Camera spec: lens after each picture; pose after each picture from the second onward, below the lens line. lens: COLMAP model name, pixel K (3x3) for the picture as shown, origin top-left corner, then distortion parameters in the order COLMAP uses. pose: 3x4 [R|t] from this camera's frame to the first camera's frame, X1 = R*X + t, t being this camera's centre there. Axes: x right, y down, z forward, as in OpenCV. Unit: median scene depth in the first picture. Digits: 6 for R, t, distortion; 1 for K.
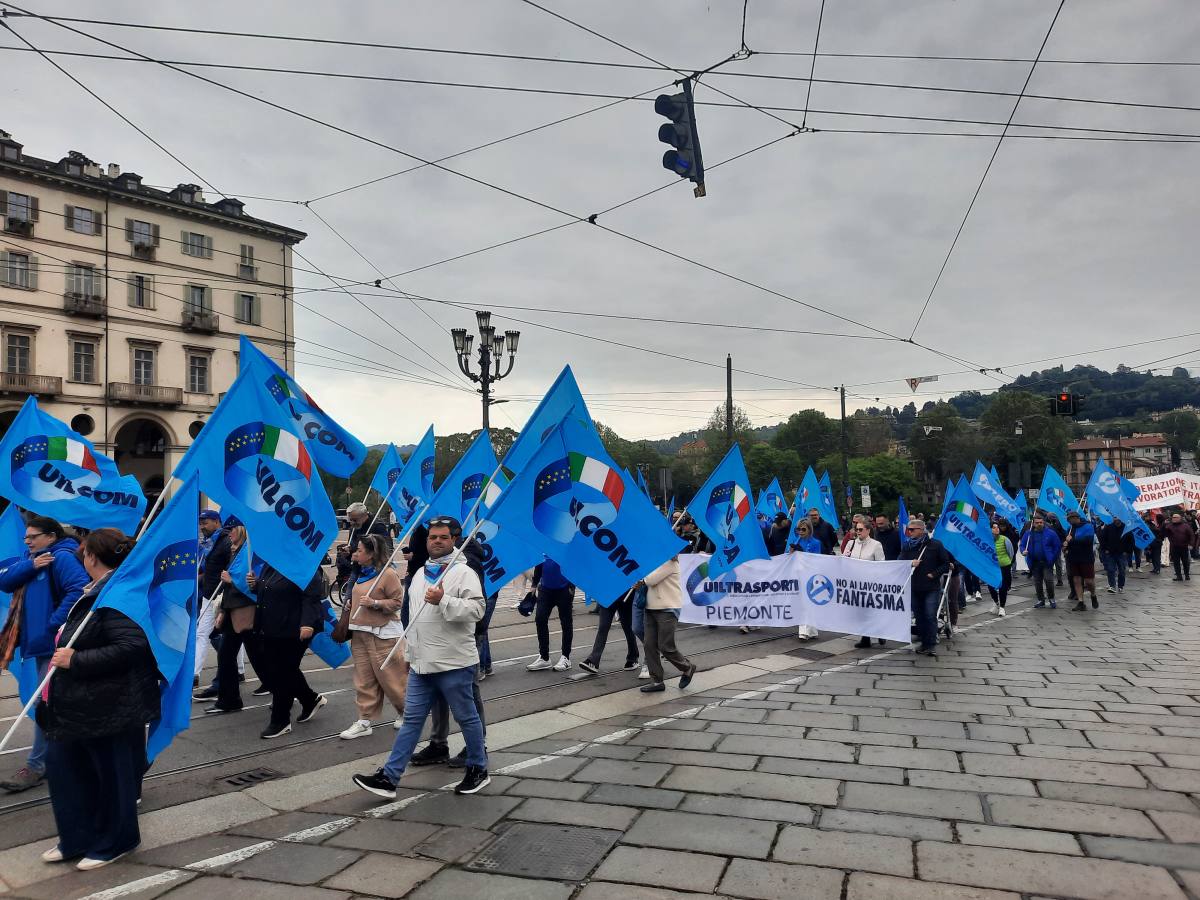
lens RADIAL K [[872.0, 0, 612.5], [0, 872.0, 467.3], [0, 0, 1]] dist [0.068964, -0.078915]
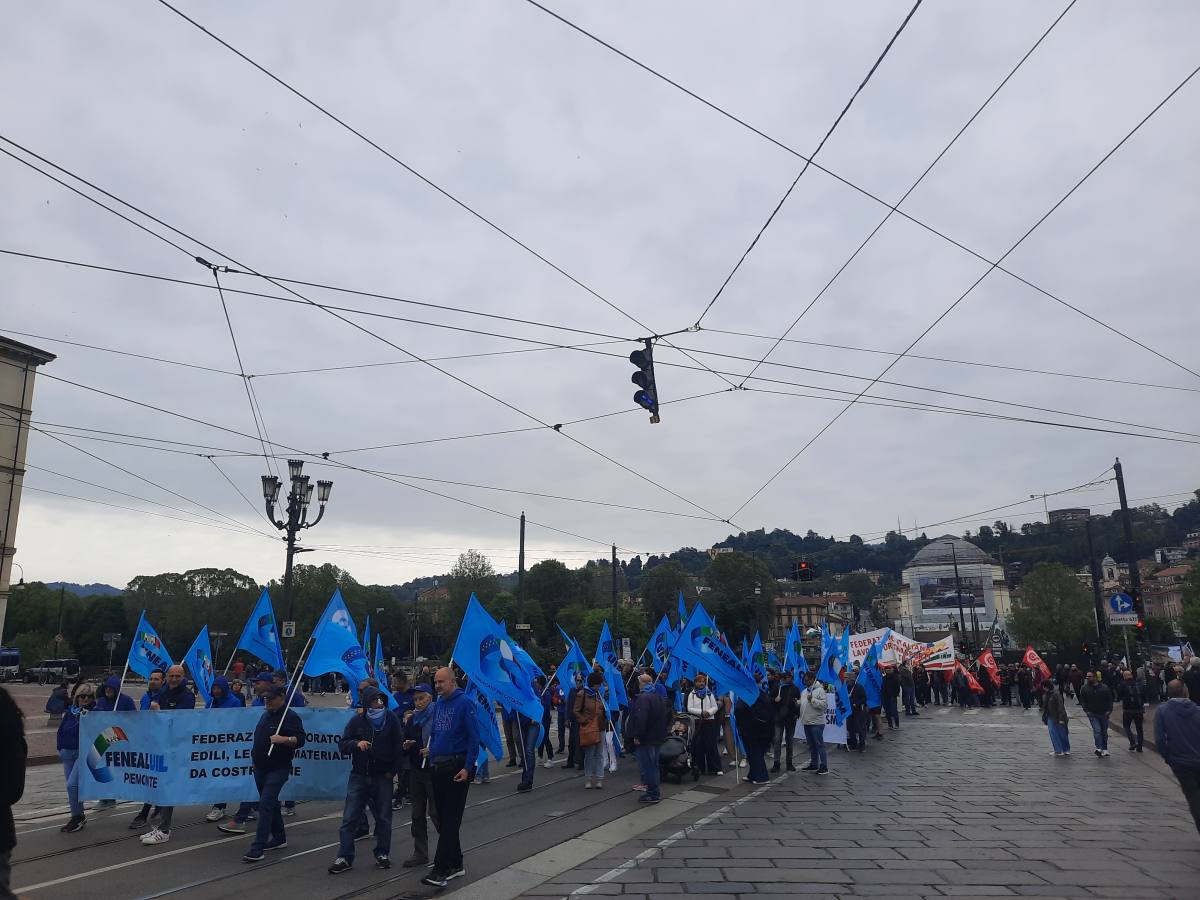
lens RADIAL K [[872.0, 0, 612.5], [0, 872.0, 467.3], [0, 0, 1]] dist [0.068964, -0.078915]
pose [[0.954757, 0.066886, 0.289769, -0.043632], [-0.017559, 0.985358, -0.169590, -0.002303], [-0.296870, 0.156829, 0.941952, -0.027577]]
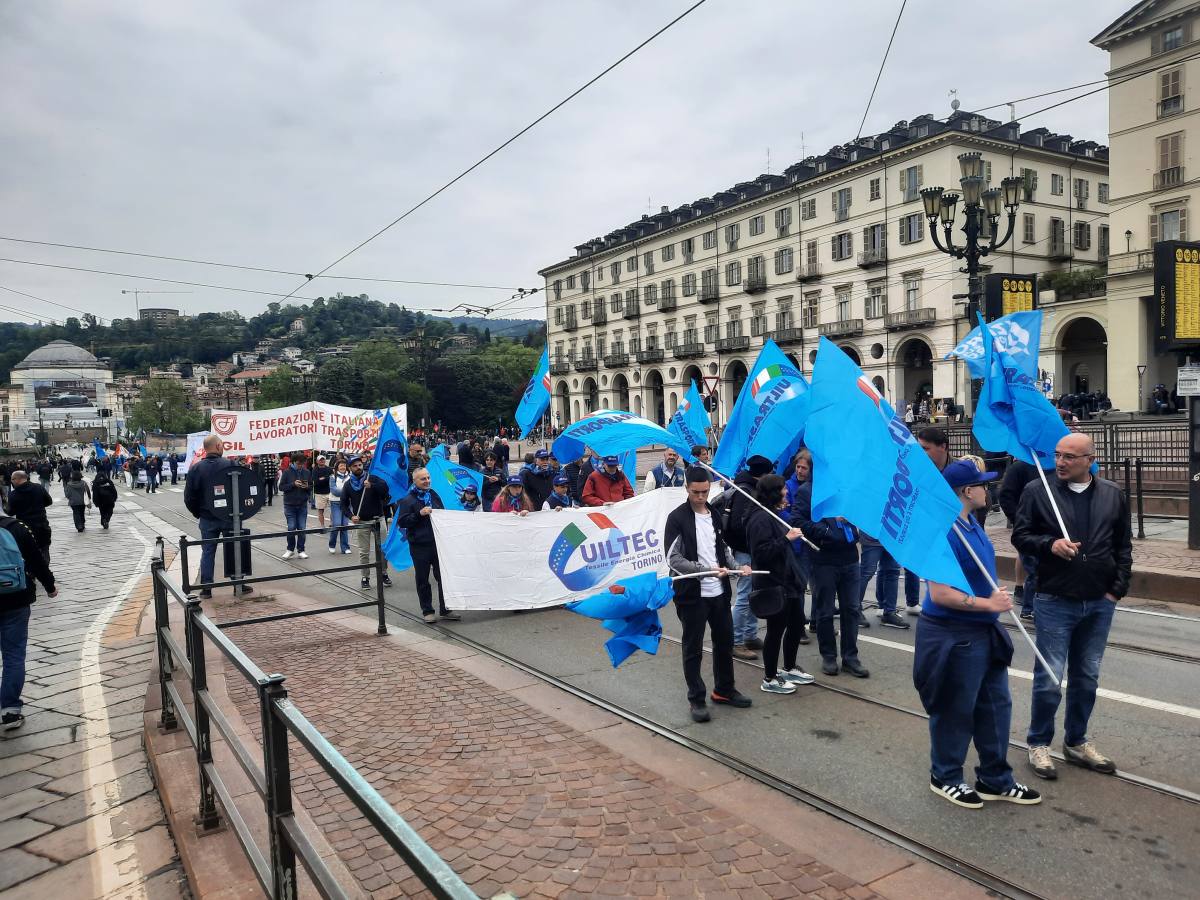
lens RADIAL K [[872.0, 0, 612.5], [0, 872.0, 467.3], [0, 0, 1]] dist [0.068964, -0.078915]
pose [[0.308321, -0.045133, 0.950211, -0.839394], [-0.010907, 0.998641, 0.050972, -0.035240], [-0.951220, -0.026079, 0.307409, -0.686993]]
